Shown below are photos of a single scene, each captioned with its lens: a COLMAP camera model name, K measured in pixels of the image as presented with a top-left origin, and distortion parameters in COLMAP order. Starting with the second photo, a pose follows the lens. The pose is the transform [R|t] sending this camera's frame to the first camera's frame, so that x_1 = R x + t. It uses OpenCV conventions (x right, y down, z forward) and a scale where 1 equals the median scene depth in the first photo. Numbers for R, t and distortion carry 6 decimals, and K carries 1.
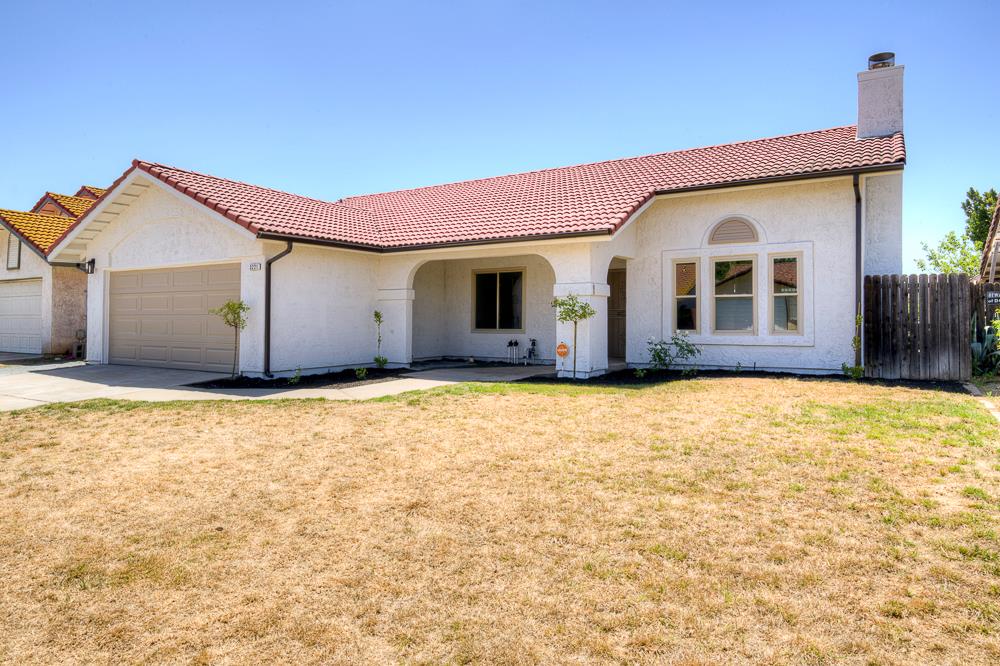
lens RADIAL K [[602.4, 0, 476.3], [0, 602.4, 296.3], [0, 0, 1]] dist [0.023557, 0.000004]
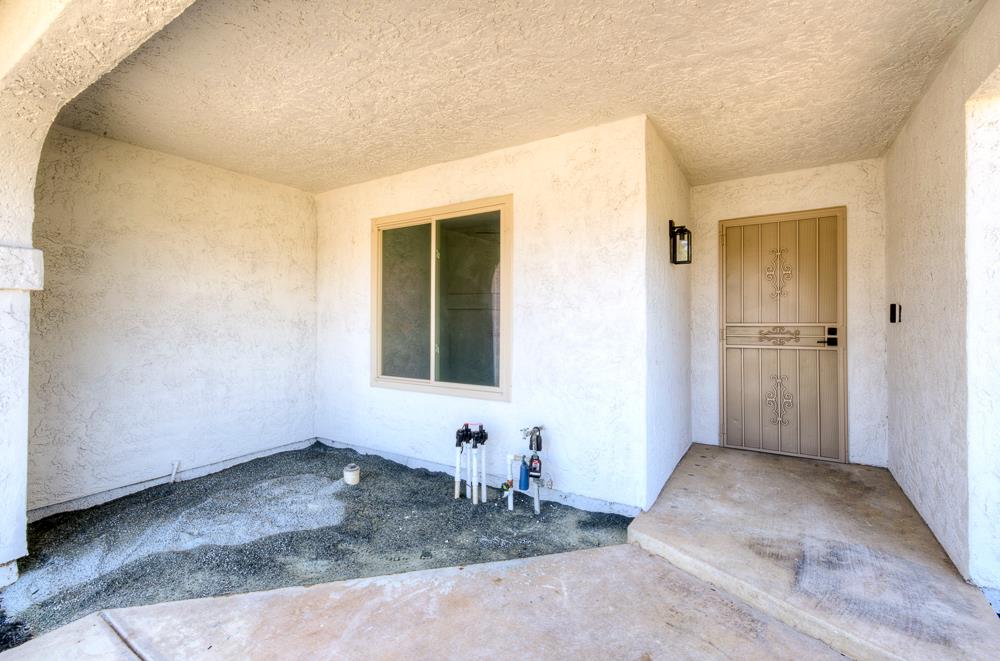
lens RADIAL K [[441.5, 0, 491.3], [0, 441.5, 310.3], [0, 0, 1]] dist [-0.002269, 0.000148]
pose [[0.999997, -0.001676, 0.001576, 0.083223], [0.001650, 0.999865, 0.016339, 0.010764], [-0.001604, -0.016337, 0.999865, 0.901269]]
